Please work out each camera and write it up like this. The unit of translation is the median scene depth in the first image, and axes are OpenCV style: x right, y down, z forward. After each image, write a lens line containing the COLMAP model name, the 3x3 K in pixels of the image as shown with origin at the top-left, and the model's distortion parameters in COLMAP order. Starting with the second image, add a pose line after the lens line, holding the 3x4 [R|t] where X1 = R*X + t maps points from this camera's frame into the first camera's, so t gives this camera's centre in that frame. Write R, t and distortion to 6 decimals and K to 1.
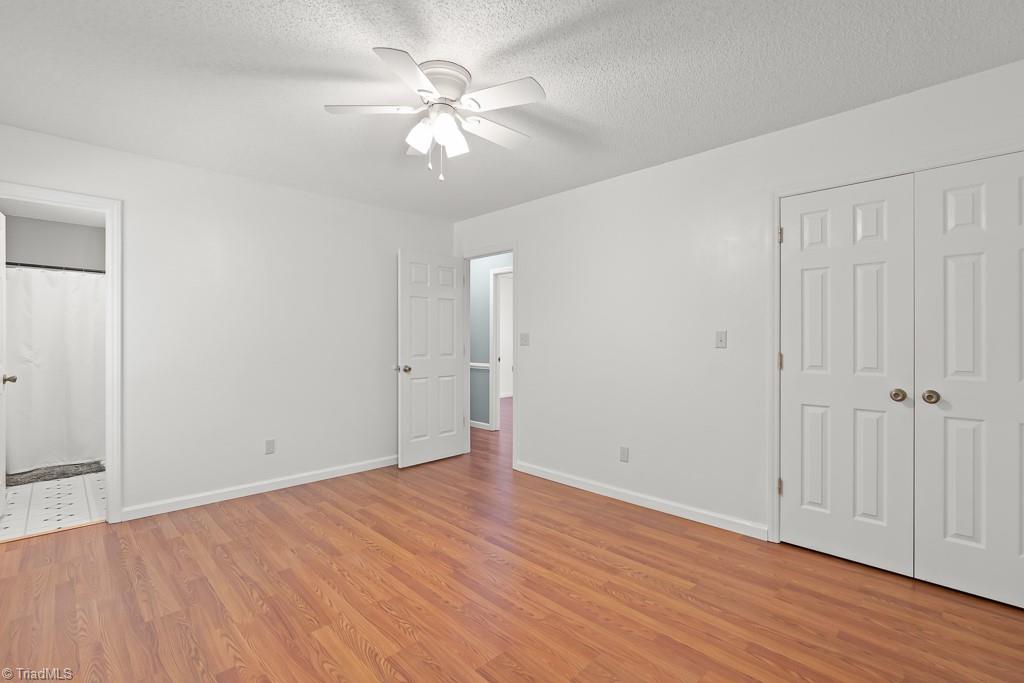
lens RADIAL K [[467.4, 0, 513.5], [0, 467.4, 339.3], [0, 0, 1]] dist [-0.004755, -0.000278]
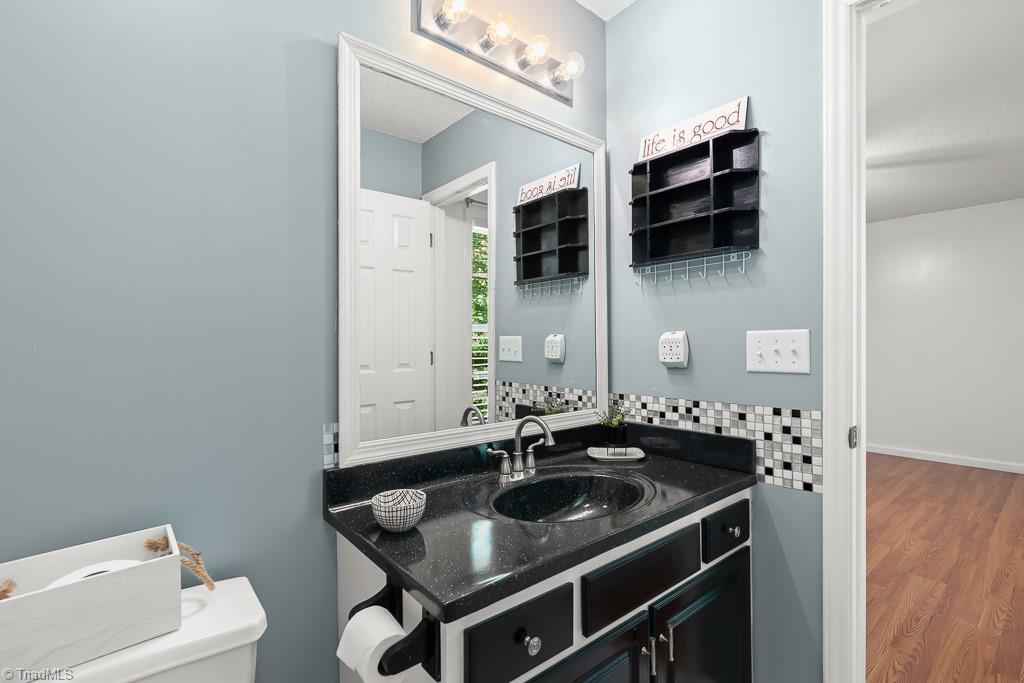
lens RADIAL K [[467.4, 0, 519.9], [0, 467.4, 342.5], [0, 0, 1]] dist [-0.004755, -0.000278]
pose [[0.079512, 0.004529, 0.996824, -1.745043], [0.000410, 0.999989, -0.004576, 0.022099], [-0.996834, 0.000773, 0.079509, 1.694422]]
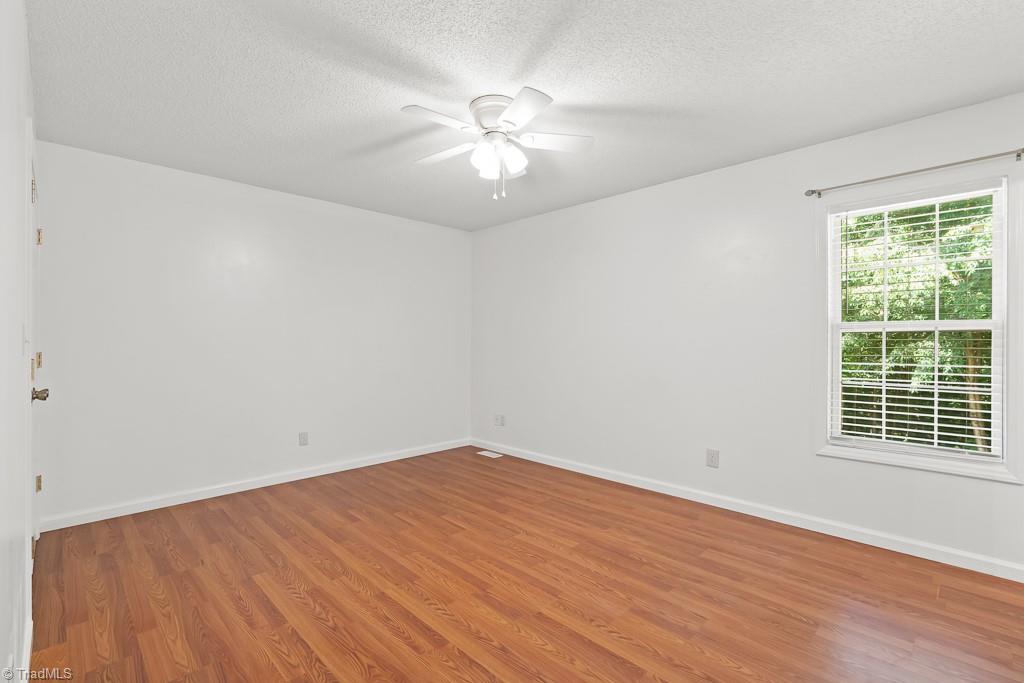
lens RADIAL K [[467.4, 0, 517.6], [0, 467.4, 343.1], [0, 0, 1]] dist [-0.004755, -0.000278]
pose [[-0.999949, -0.000033, -0.010078, -0.191123], [-0.000108, 0.999972, 0.007481, -0.002414], [0.010078, 0.007481, -0.999921, 2.050176]]
